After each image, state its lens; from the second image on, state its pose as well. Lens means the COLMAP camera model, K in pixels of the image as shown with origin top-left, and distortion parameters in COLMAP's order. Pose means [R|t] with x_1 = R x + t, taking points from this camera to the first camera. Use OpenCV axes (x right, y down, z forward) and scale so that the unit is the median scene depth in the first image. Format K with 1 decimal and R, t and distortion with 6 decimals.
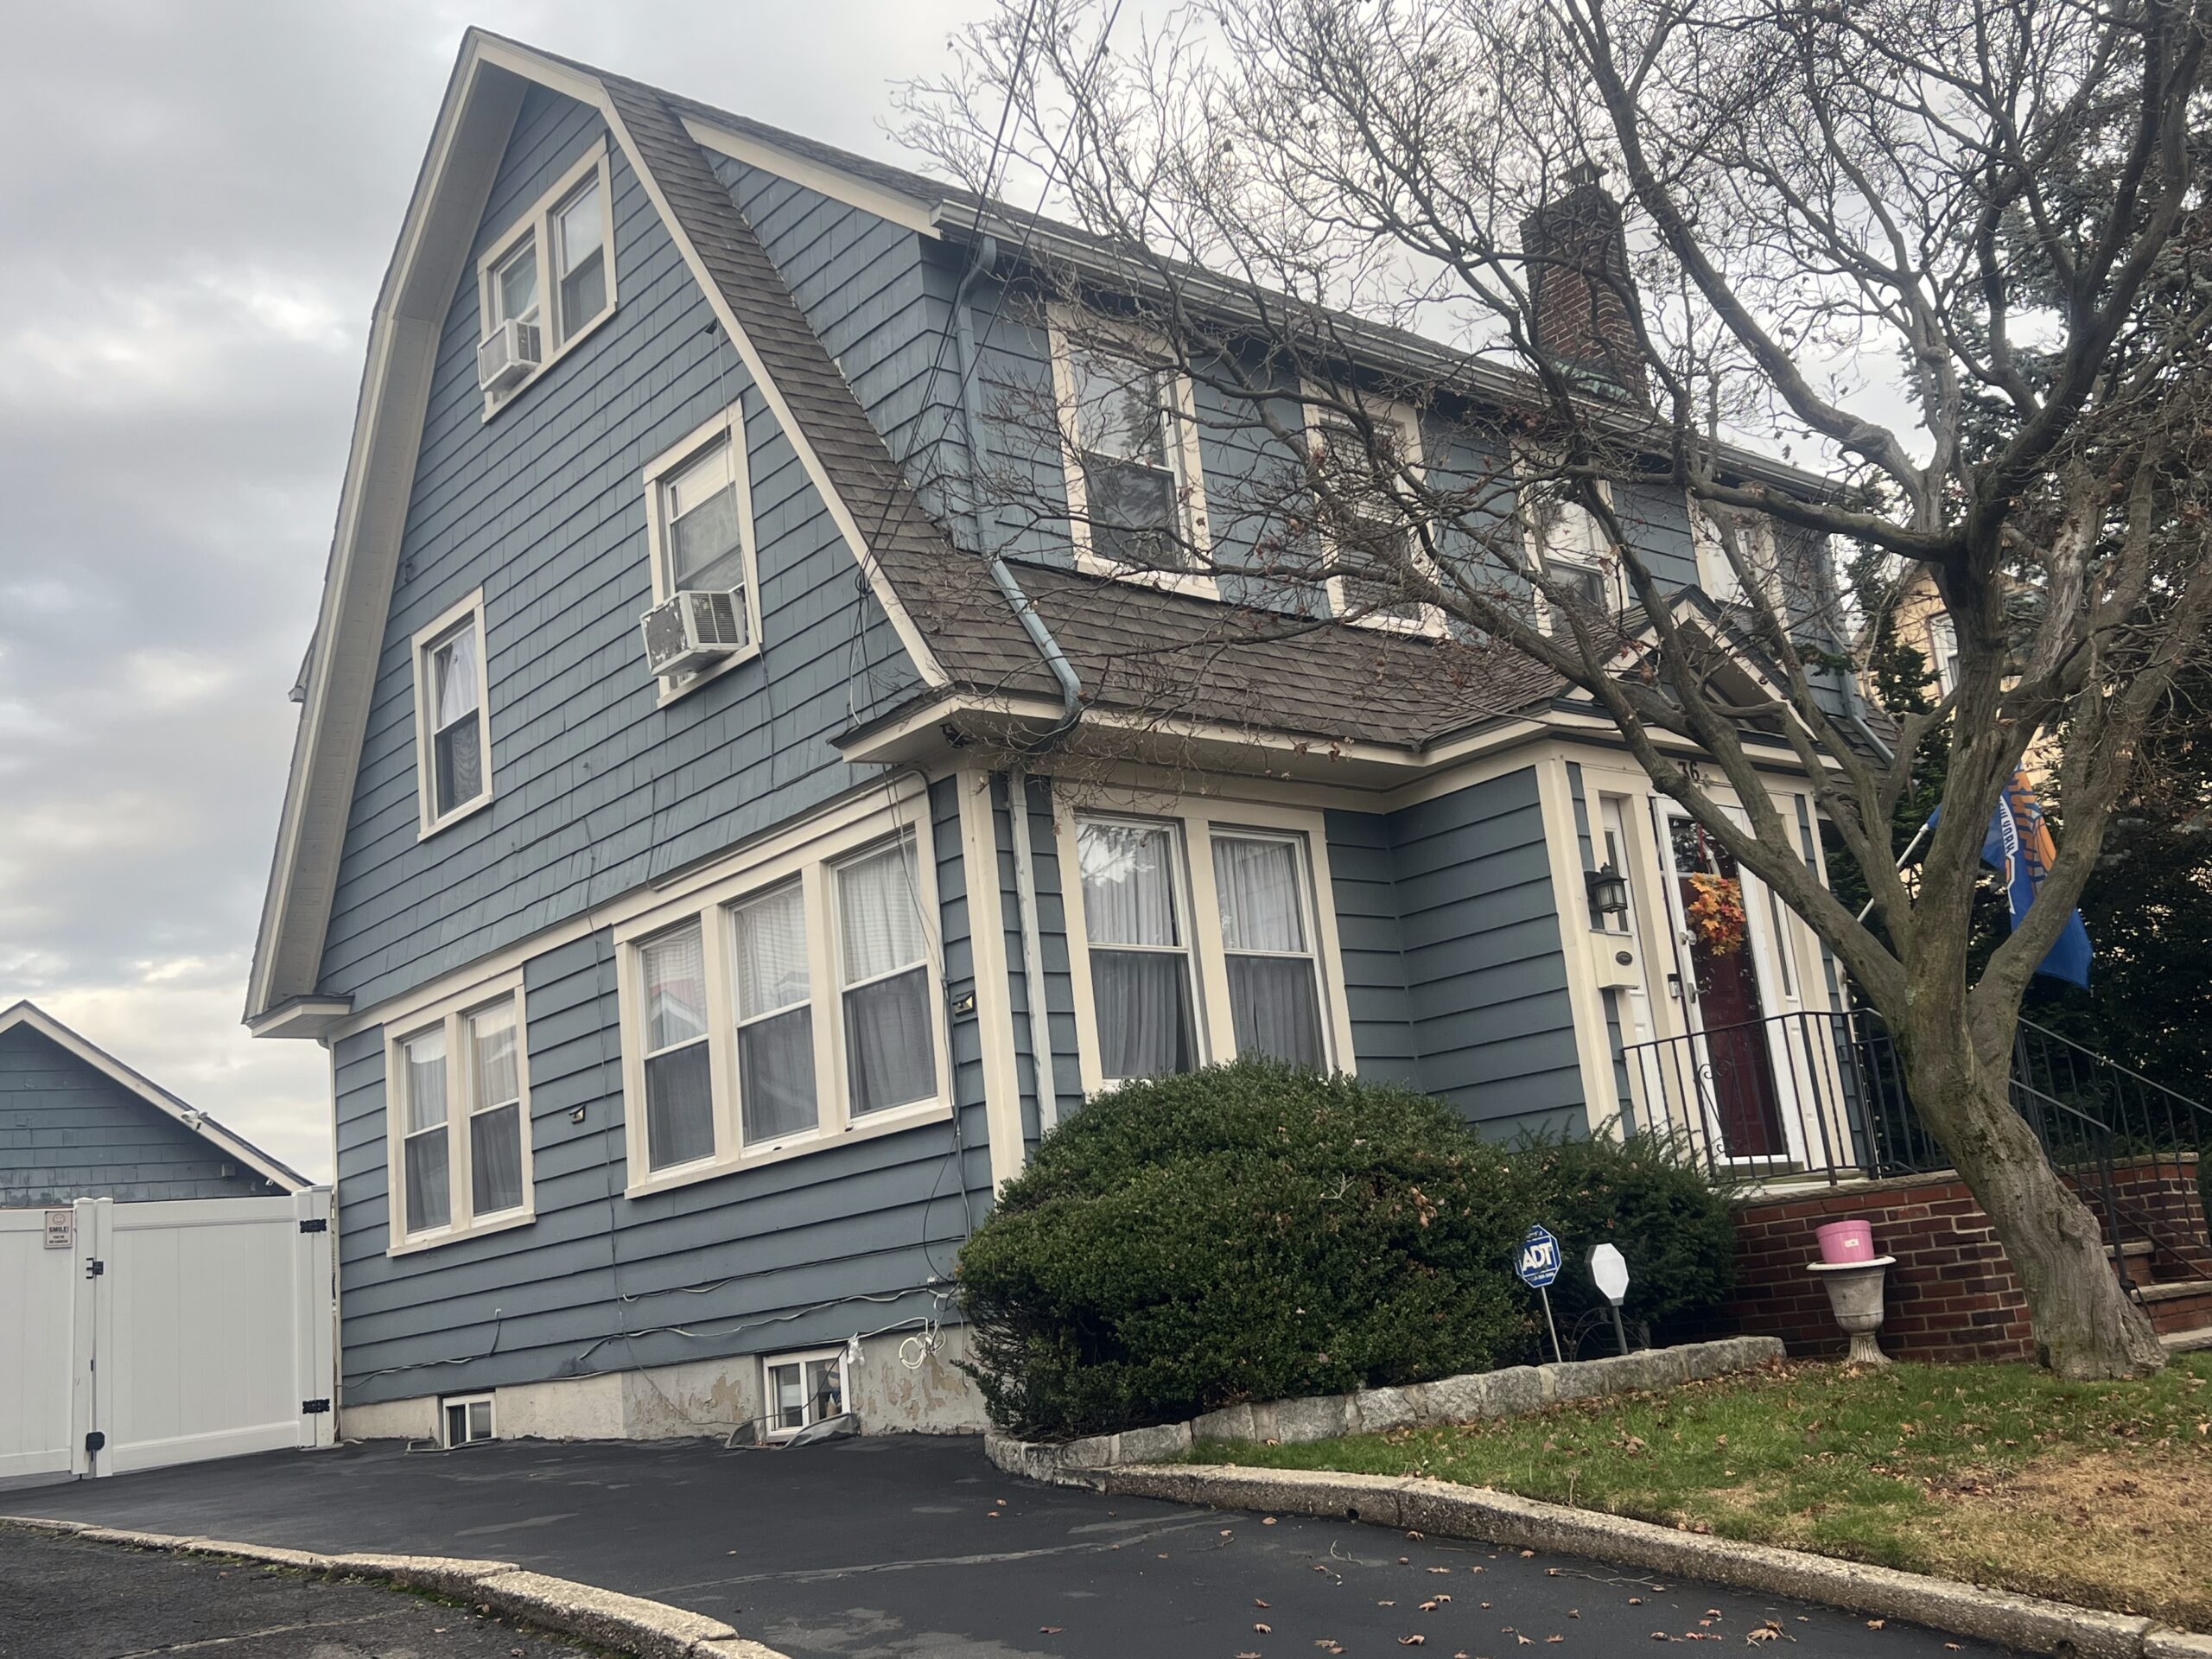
lens RADIAL K [[2194.1, 0, 1106.0], [0, 2194.1, 829.5], [0, 0, 1]] dist [0.113340, 0.006106]
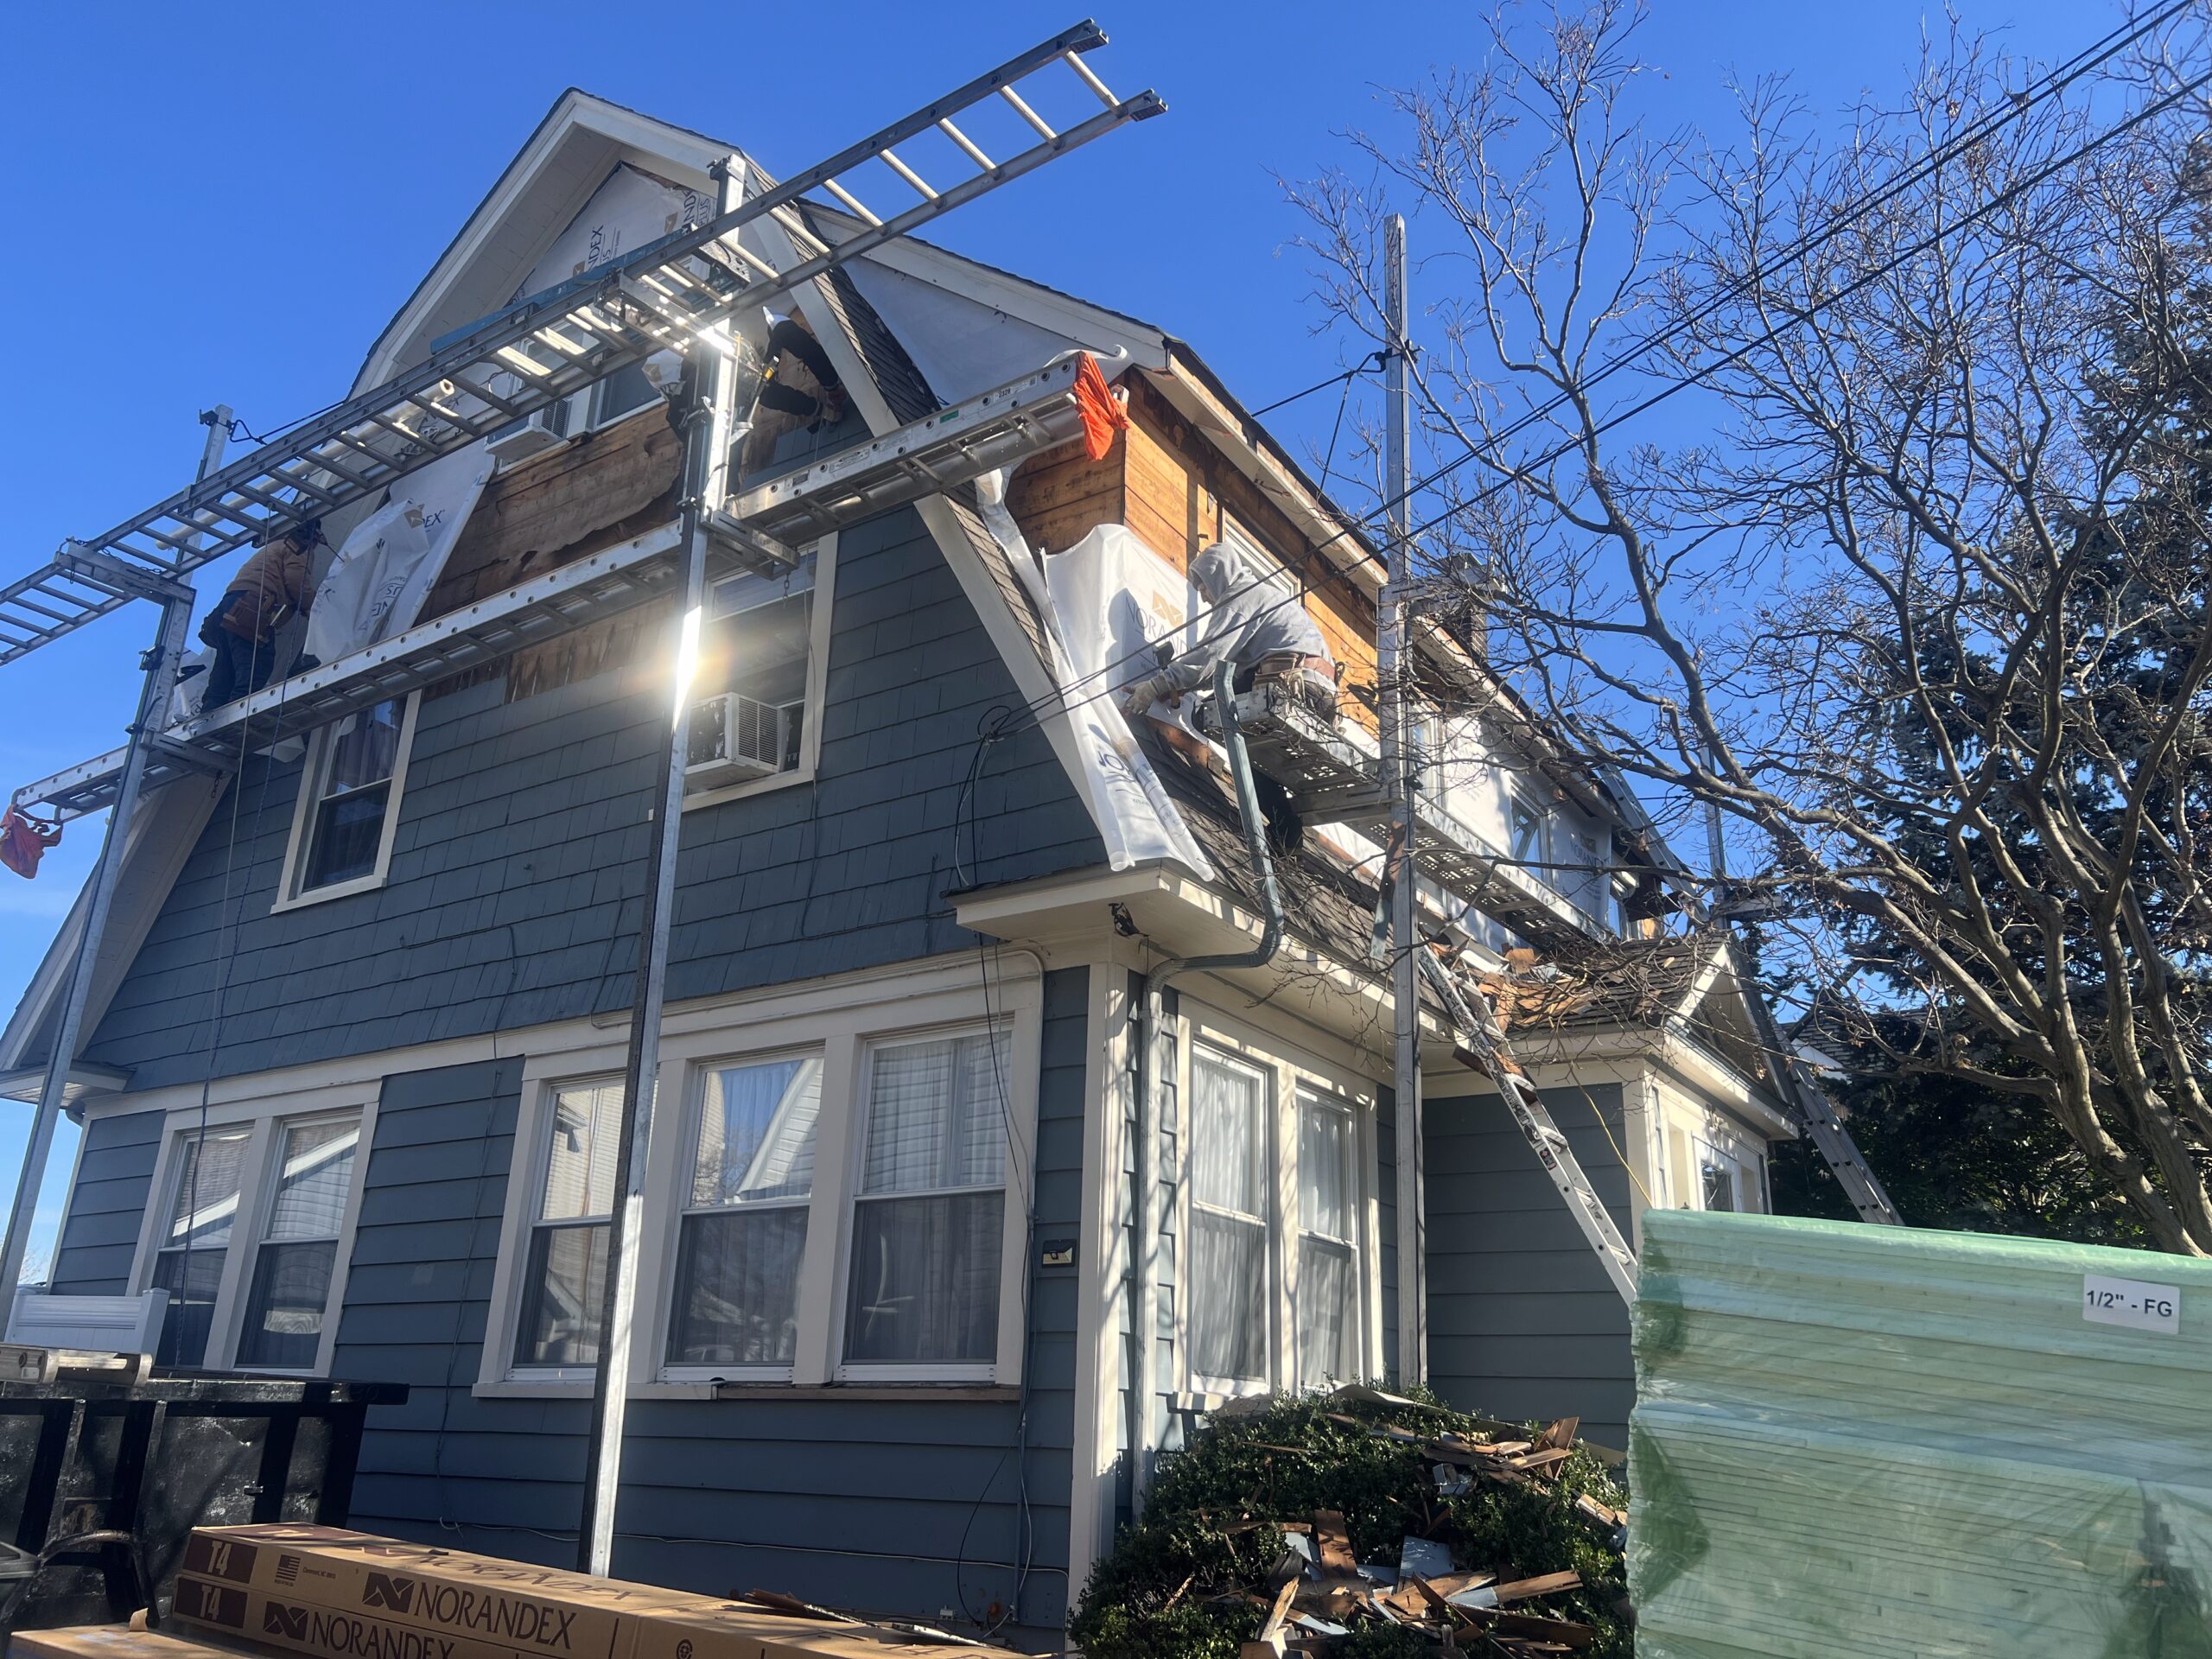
lens RADIAL K [[1679.1, 0, 1106.0], [0, 1679.1, 829.5], [0, 0, 1]] dist [0.050031, -0.000288]
pose [[0.955095, 0.215559, 0.203293, -0.175572], [-0.187103, 0.970772, -0.150315, 0.015687], [-0.229753, 0.105528, 0.967511, 0.337057]]
